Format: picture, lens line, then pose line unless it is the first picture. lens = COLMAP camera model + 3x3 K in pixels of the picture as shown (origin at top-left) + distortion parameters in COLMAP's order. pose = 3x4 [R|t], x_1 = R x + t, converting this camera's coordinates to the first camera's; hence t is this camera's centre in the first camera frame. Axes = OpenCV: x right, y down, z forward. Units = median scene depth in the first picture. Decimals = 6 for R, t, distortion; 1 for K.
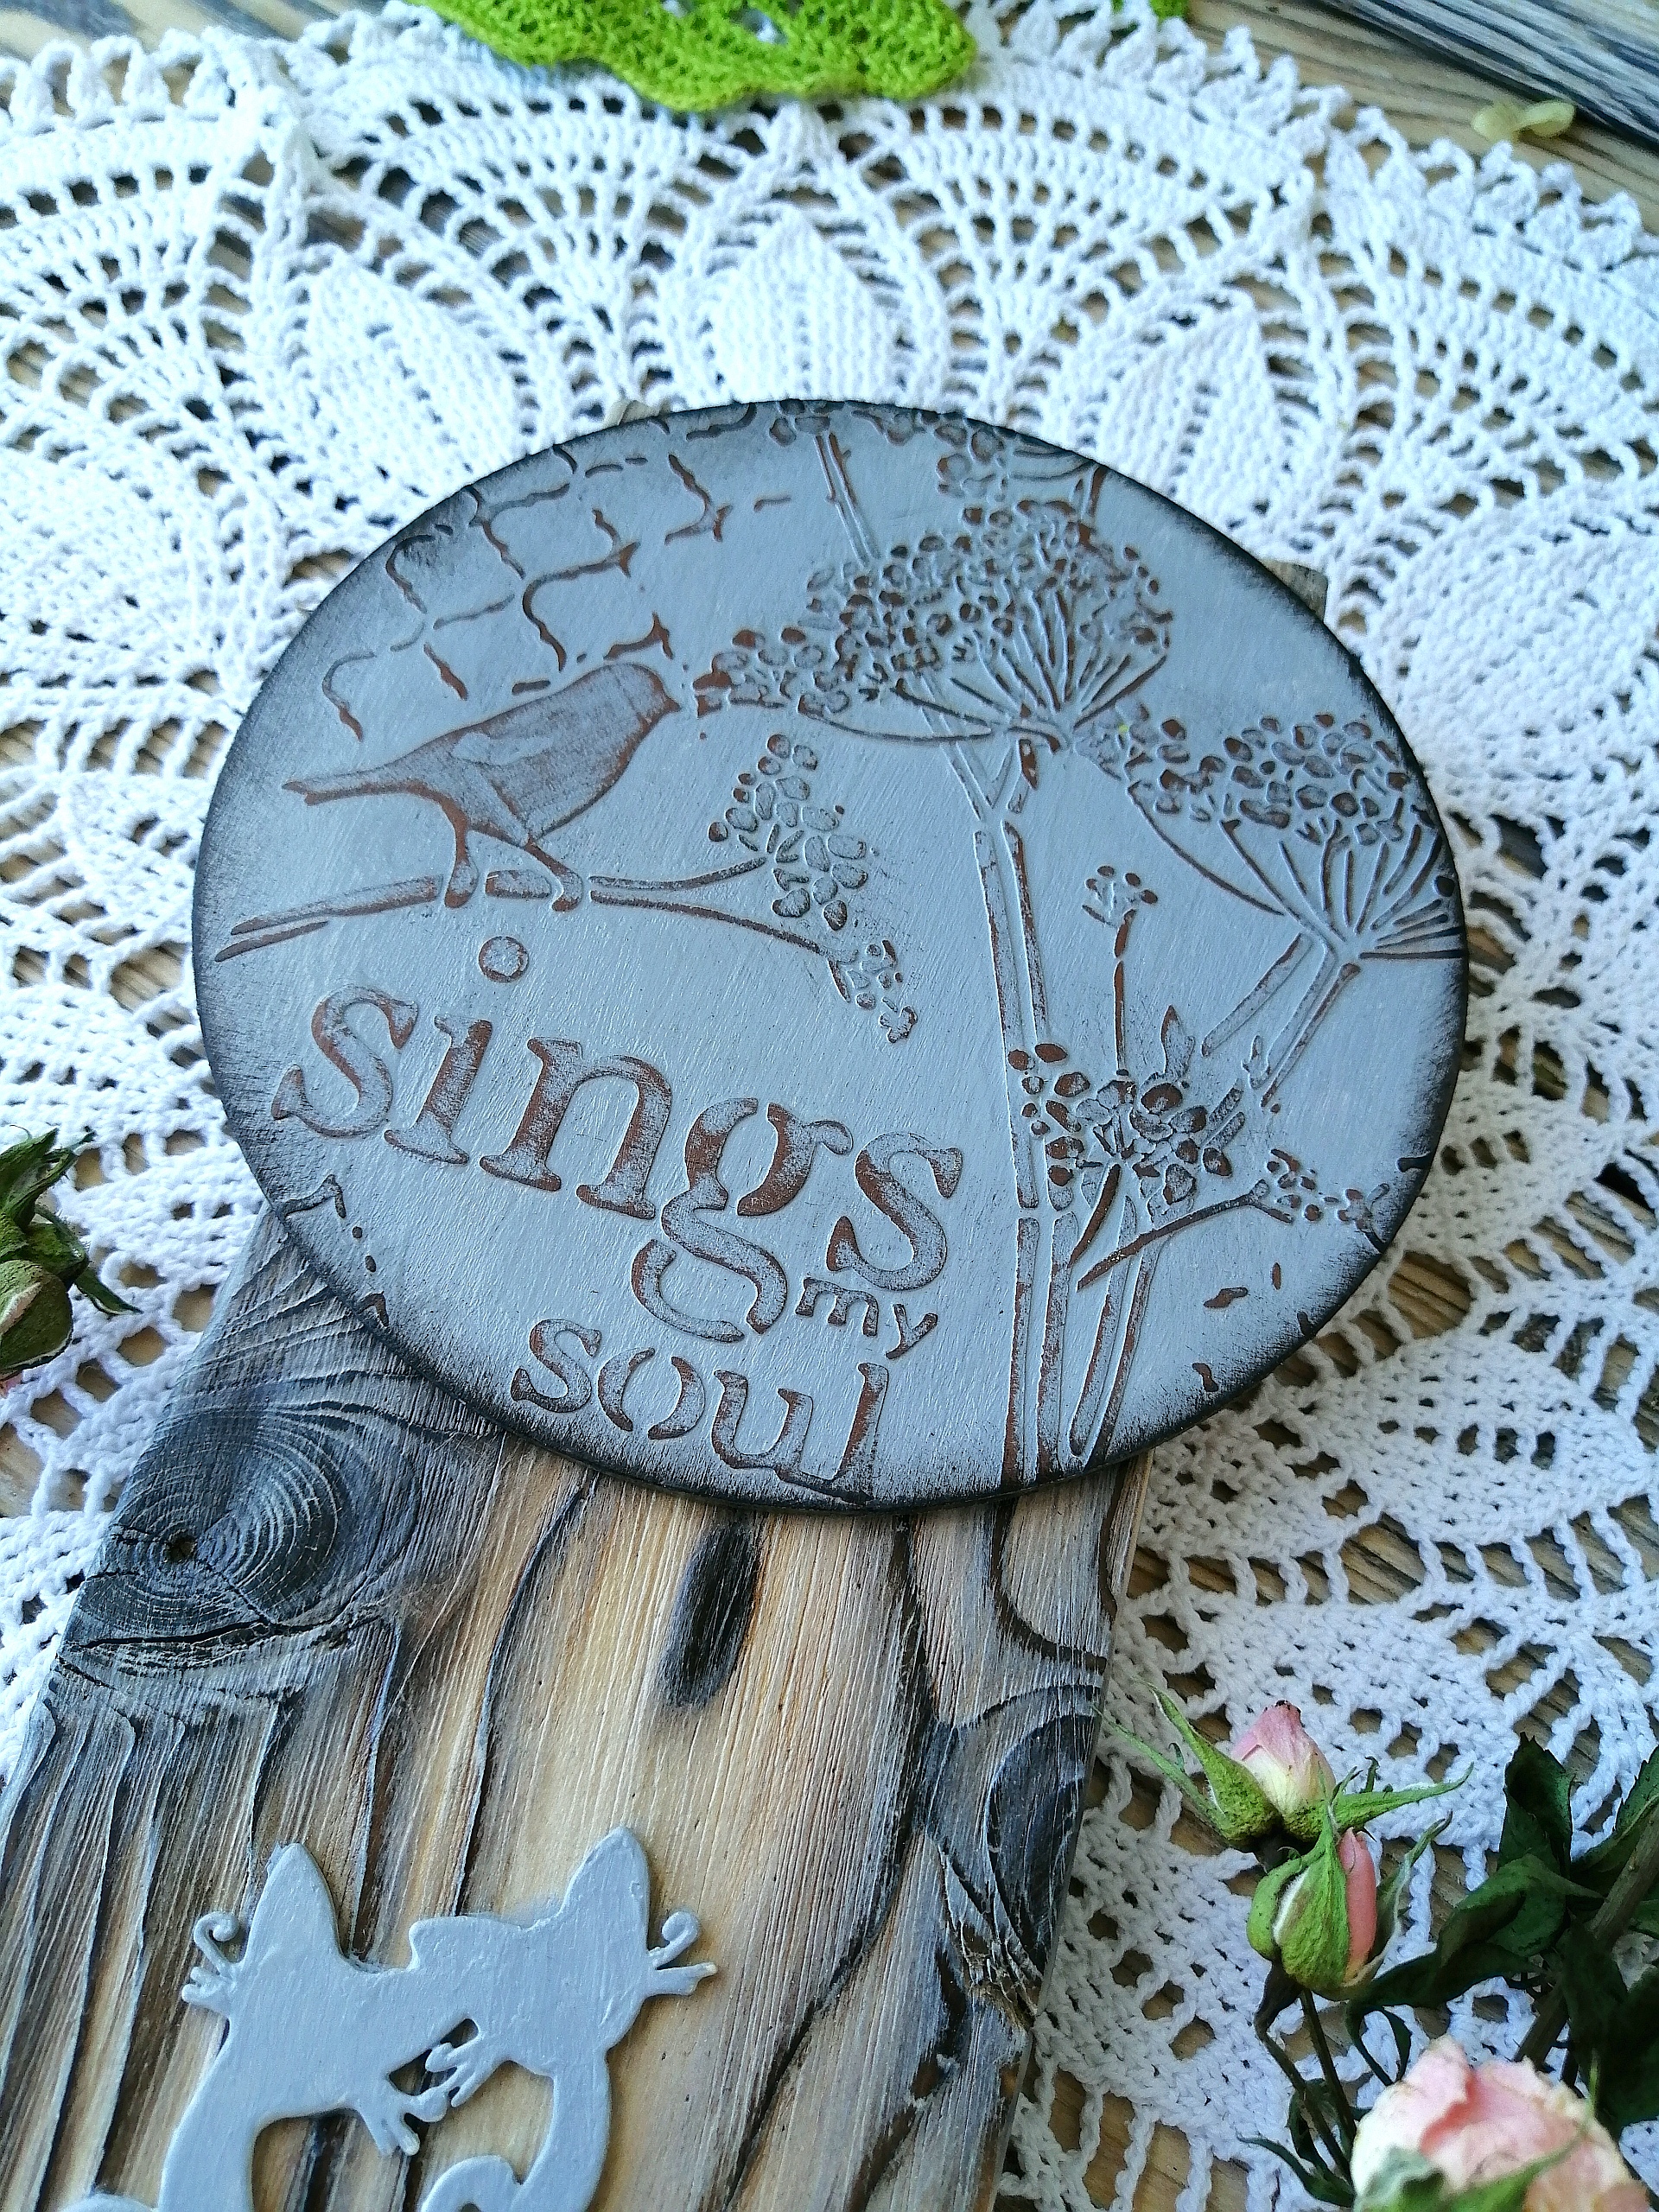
lens RADIAL K [[1784.6, 0, 829.5], [0, 1784.6, 1106.0], [0, 0, 1]] dist [-0.061100, 0.086359]
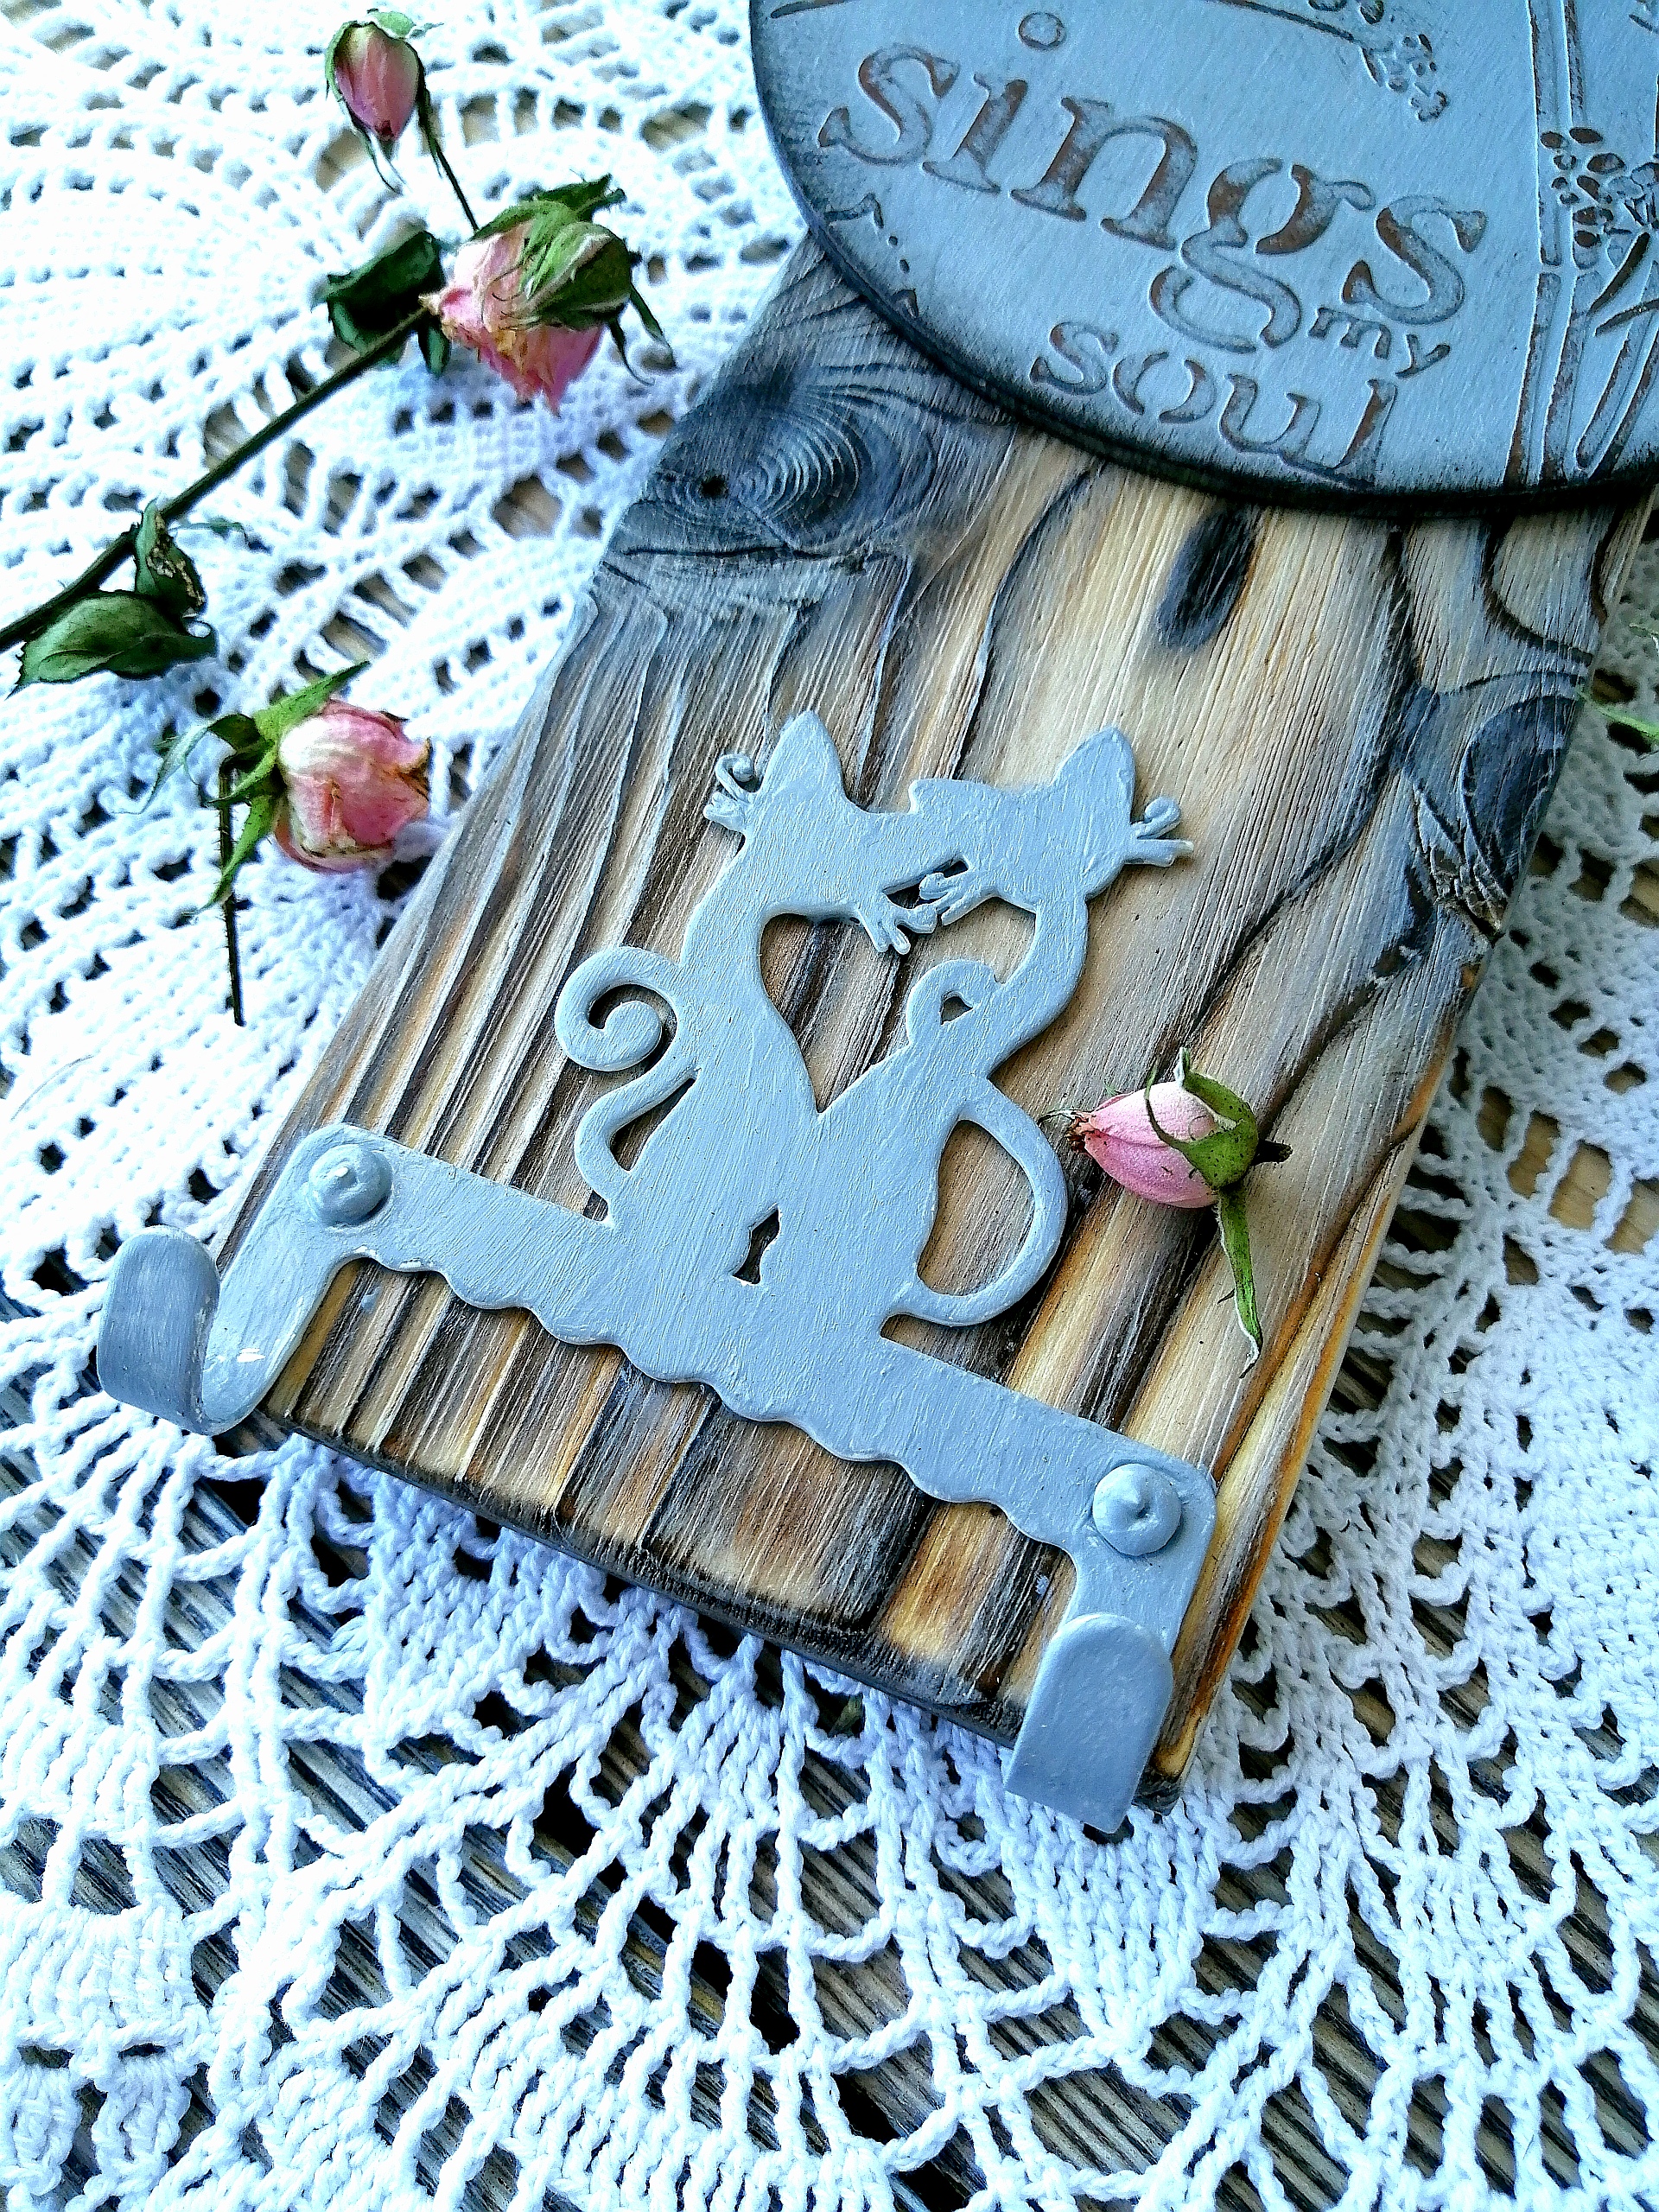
lens RADIAL K [[1784.6, 0, 829.5], [0, 1784.6, 1106.0], [0, 0, 1]] dist [-0.061100, 0.086359]
pose [[0.982494, 0.109207, -0.150926, -0.084725], [-0.097398, 0.991732, 0.083555, 0.481514], [0.158803, -0.067393, 0.985008, -0.073886]]
